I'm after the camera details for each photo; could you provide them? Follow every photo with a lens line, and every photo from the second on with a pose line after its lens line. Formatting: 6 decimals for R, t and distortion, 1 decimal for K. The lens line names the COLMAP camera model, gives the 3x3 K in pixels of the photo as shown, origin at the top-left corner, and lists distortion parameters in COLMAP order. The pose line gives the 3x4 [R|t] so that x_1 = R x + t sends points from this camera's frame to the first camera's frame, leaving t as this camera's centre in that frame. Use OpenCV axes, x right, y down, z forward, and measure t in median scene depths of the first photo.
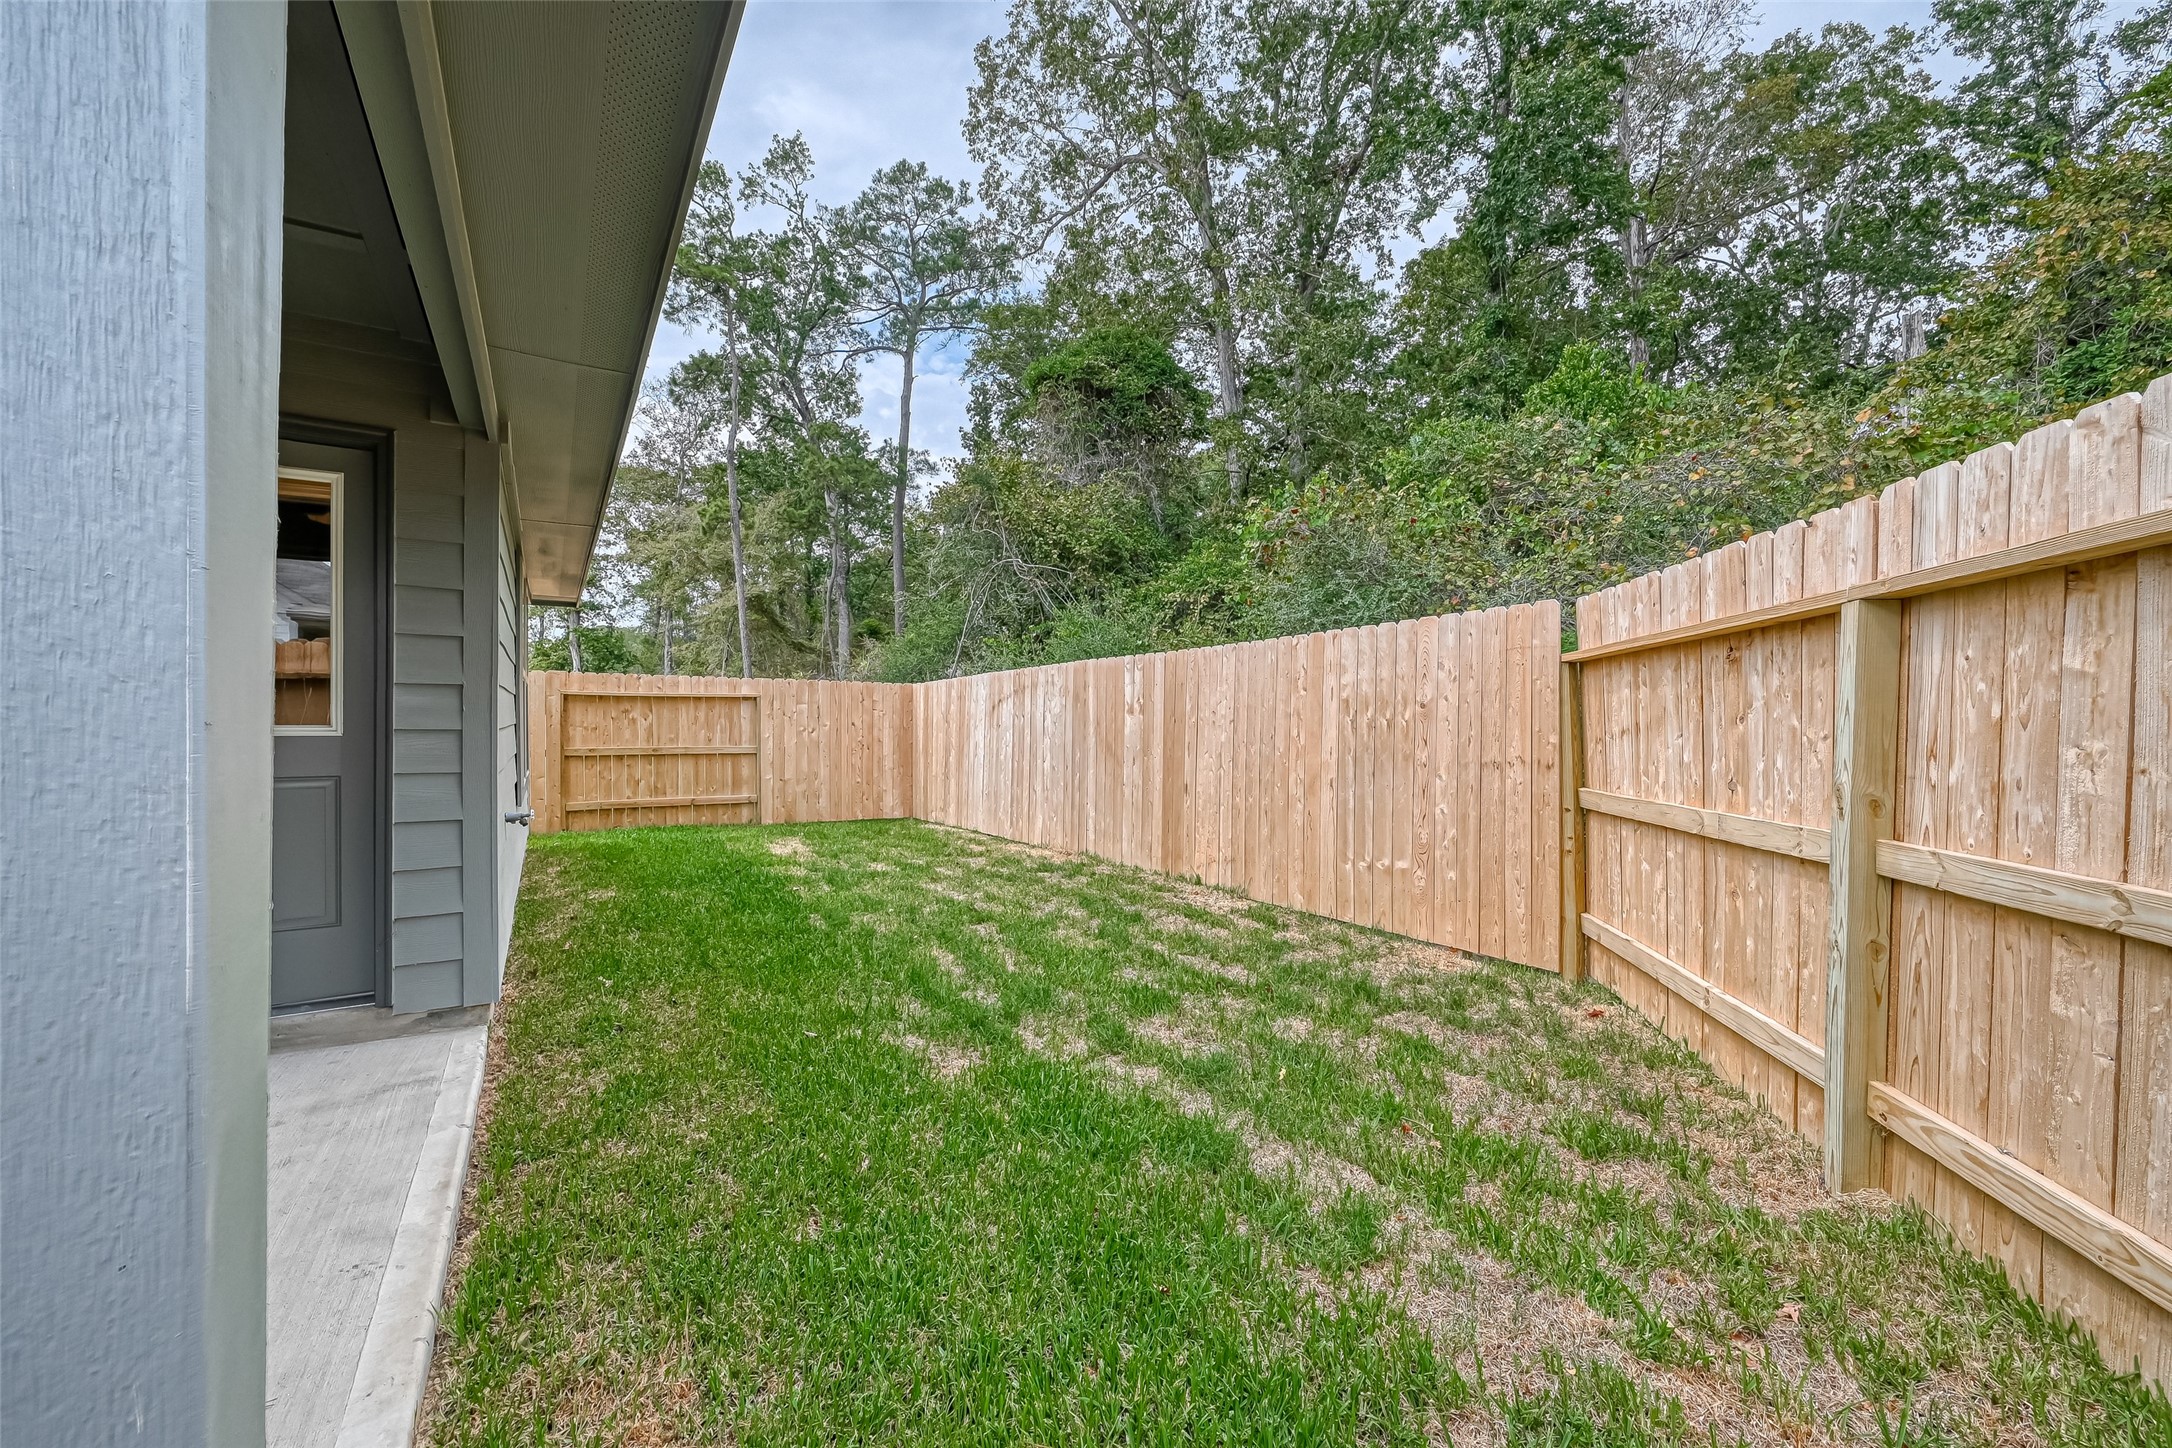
lens RADIAL K [[869.9, 0, 1089.9], [0, 869.9, 727.3], [0, 0, 1]] dist [0.002172, -0.000046]
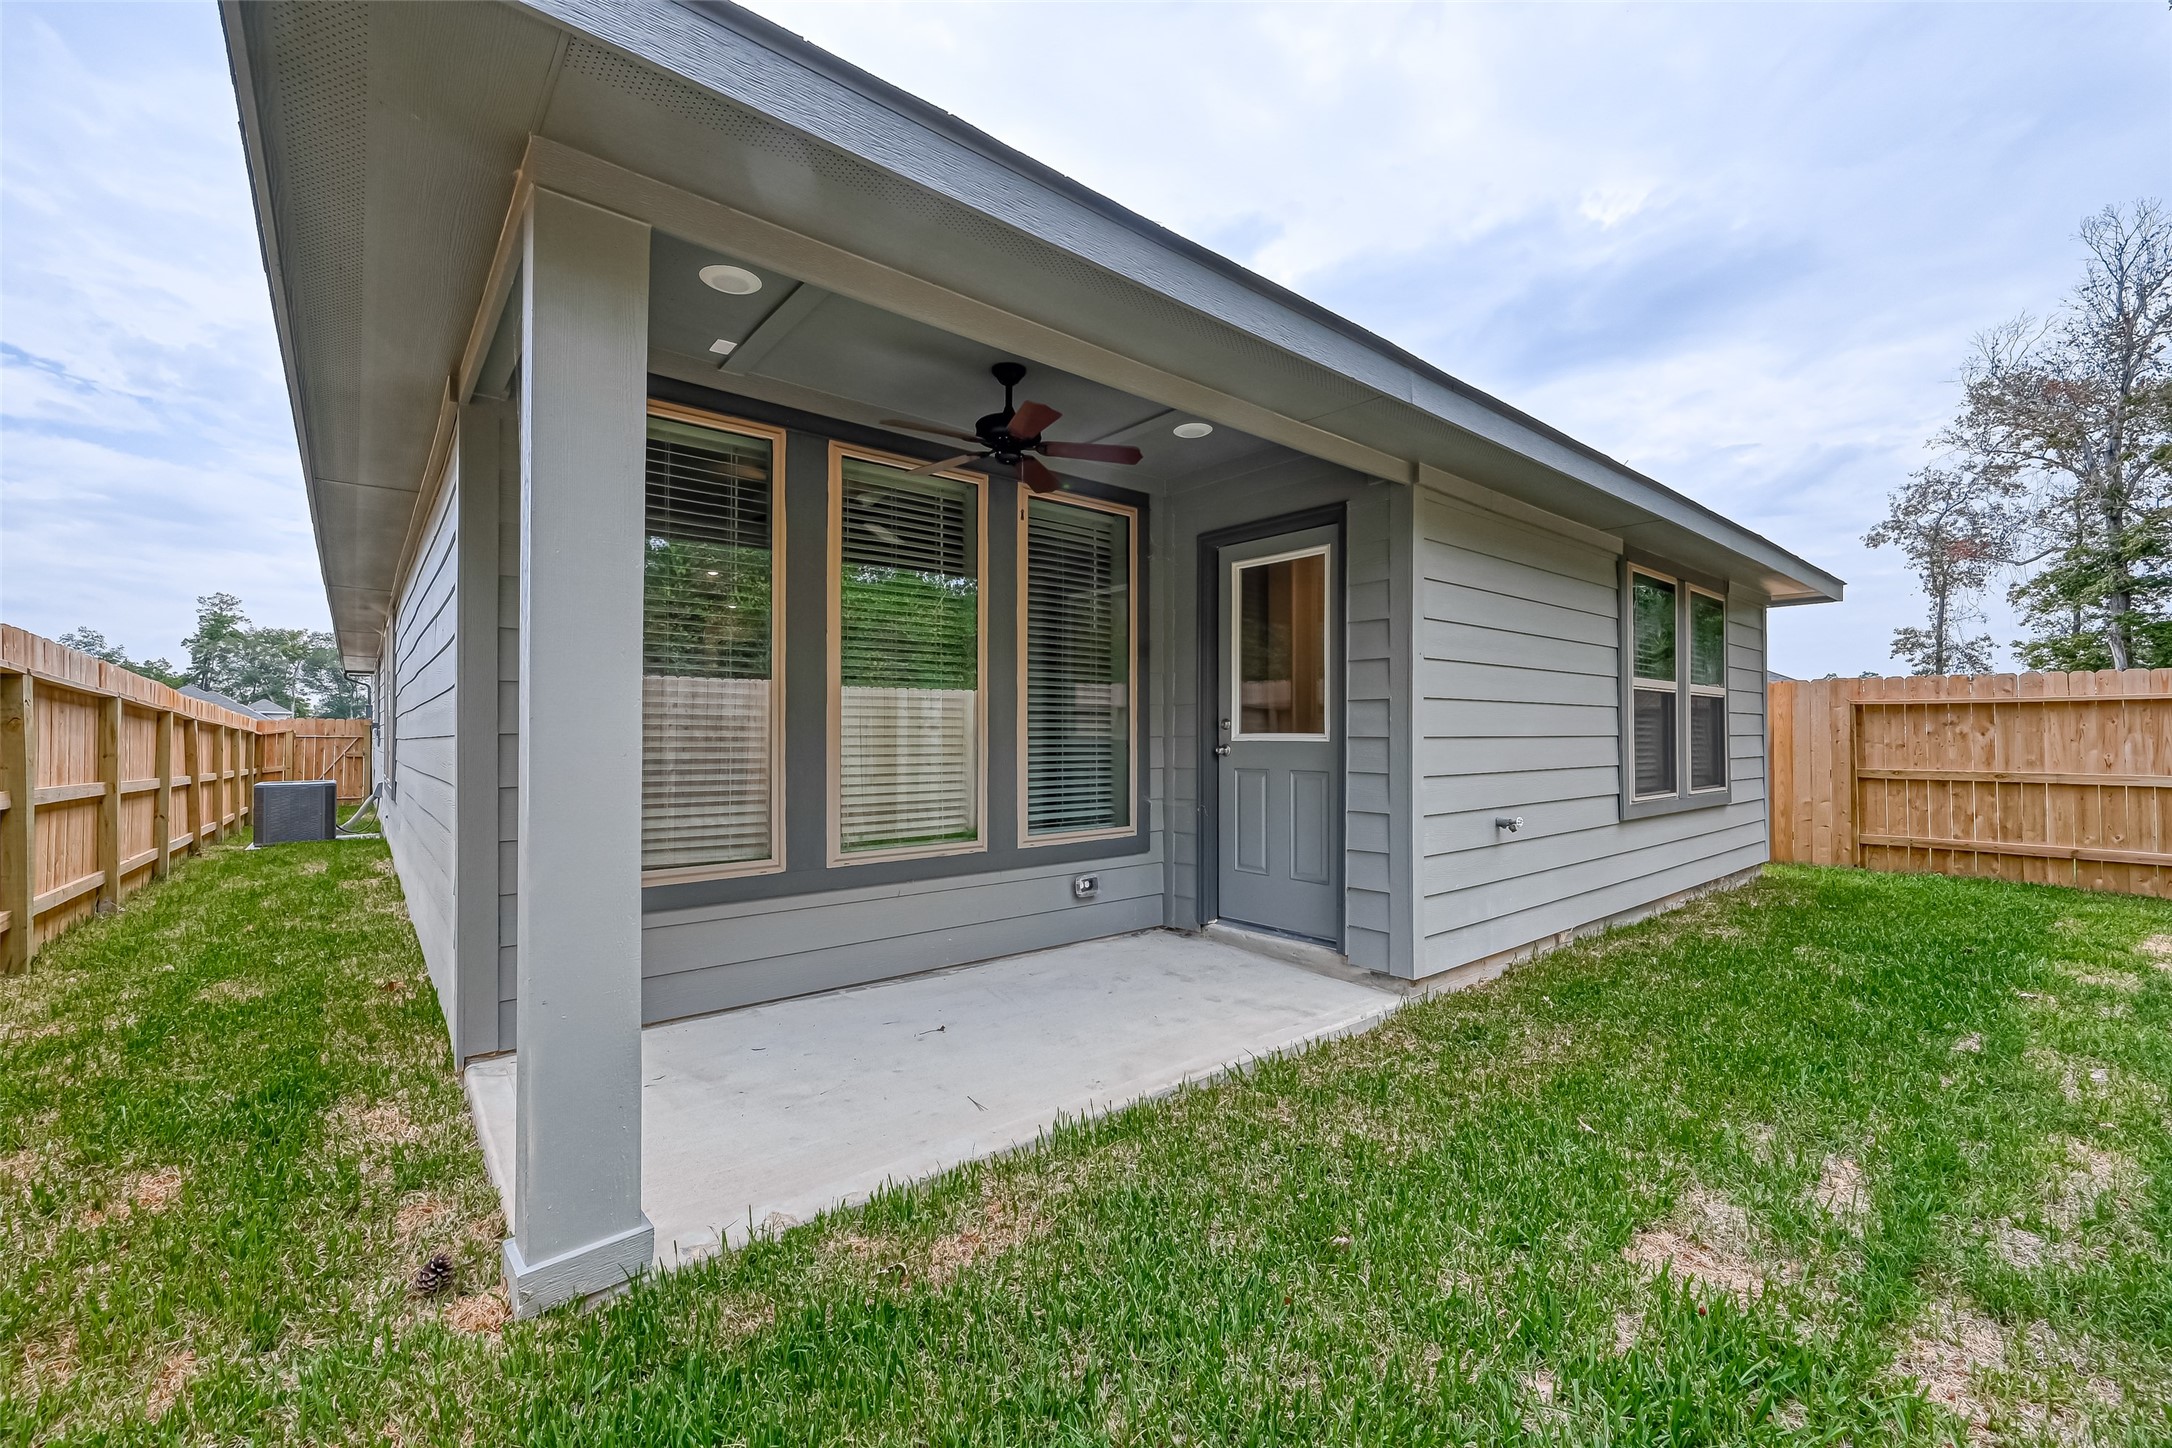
lens RADIAL K [[869.9, 0, 1087.2], [0, 869.9, 728.4], [0, 0, 1]] dist [0.002172, -0.000046]
pose [[0.136068, -0.011116, -0.990637, 0.327446], [-0.010334, 0.999867, -0.012639, 0.008119], [0.990646, 0.011957, 0.135935, 0.368842]]
